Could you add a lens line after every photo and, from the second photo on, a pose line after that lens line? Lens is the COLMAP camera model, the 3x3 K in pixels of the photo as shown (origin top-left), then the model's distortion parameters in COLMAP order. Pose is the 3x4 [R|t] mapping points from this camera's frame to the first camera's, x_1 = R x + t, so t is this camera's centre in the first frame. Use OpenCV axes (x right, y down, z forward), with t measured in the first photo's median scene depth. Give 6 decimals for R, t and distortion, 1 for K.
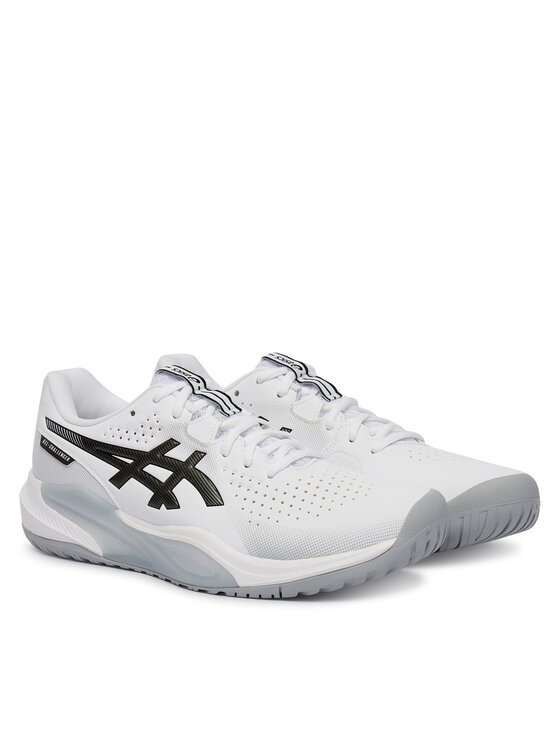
lens RADIAL K [[1880.1, 0, 280.0], [0, 1880.1, 373.0], [0, 0, 1]] dist [-0.016809, -0.039054]
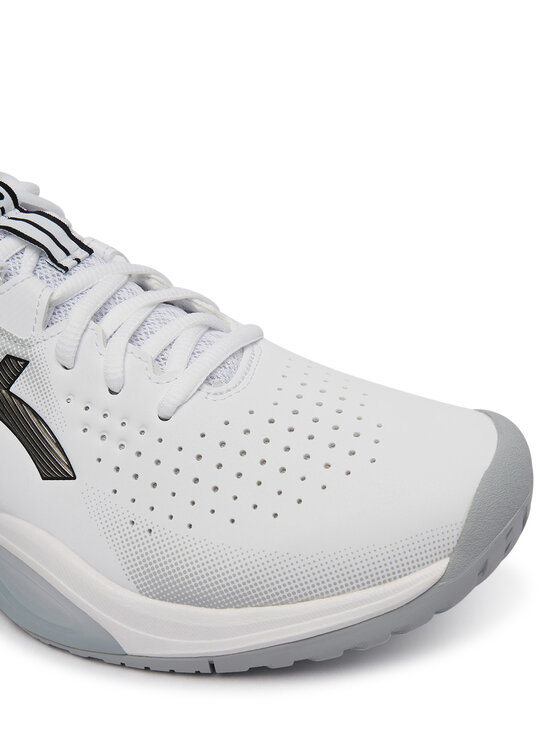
lens RADIAL K [[742.6, 0, 280.0], [0, 742.6, 373.0], [0, 0, 1]] dist [0.011476, 0.006851]
pose [[0.988604, -0.108026, 0.104844, 0.005493], [0.056398, 0.911512, 0.407388, -0.031116], [-0.139575, -0.396833, 0.907217, 0.828154]]
